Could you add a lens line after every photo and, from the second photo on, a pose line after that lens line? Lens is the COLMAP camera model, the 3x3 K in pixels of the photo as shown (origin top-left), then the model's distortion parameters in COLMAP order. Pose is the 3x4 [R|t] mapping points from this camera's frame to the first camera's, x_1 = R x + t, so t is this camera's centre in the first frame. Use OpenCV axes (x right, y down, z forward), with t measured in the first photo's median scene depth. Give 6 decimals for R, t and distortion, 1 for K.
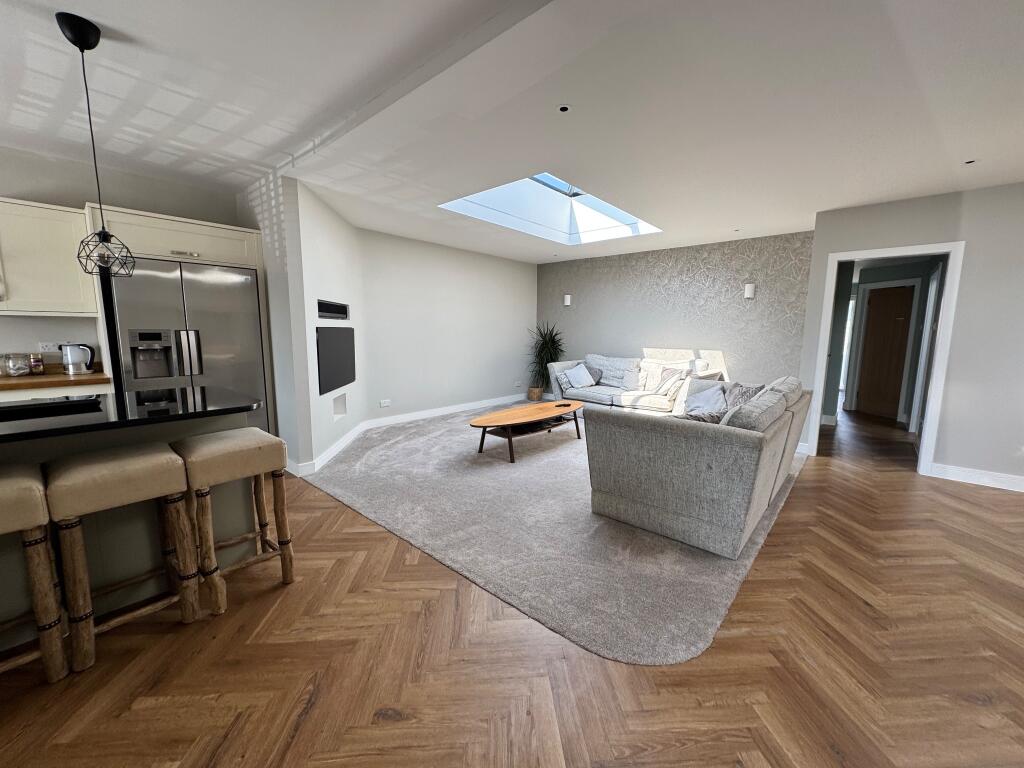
lens RADIAL K [[401.5, 0, 509.8], [0, 401.5, 383.4], [0, 0, 1]] dist [0.001343, 0.000076]
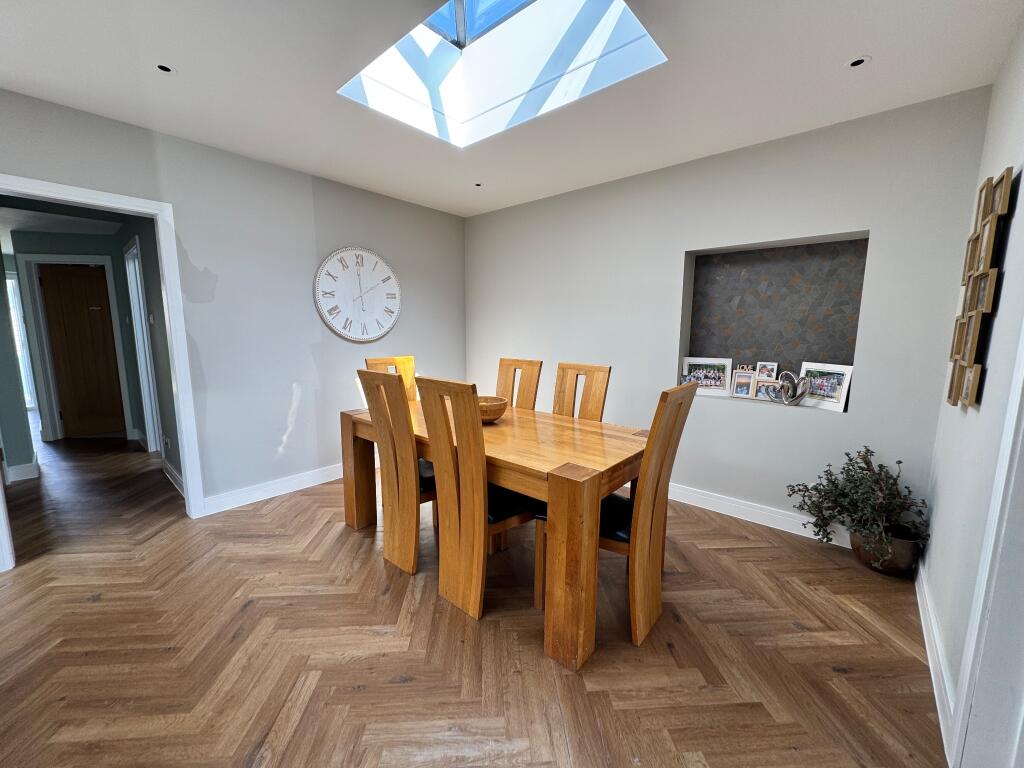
lens RADIAL K [[401.5, 0, 509.8], [0, 401.5, 383.4], [0, 0, 1]] dist [0.001343, 0.000076]
pose [[-0.006312, -0.144929, 0.989422, 0.313725], [0.127768, 0.981215, 0.144542, -0.051834], [-0.991784, 0.127329, 0.012323, 0.373325]]
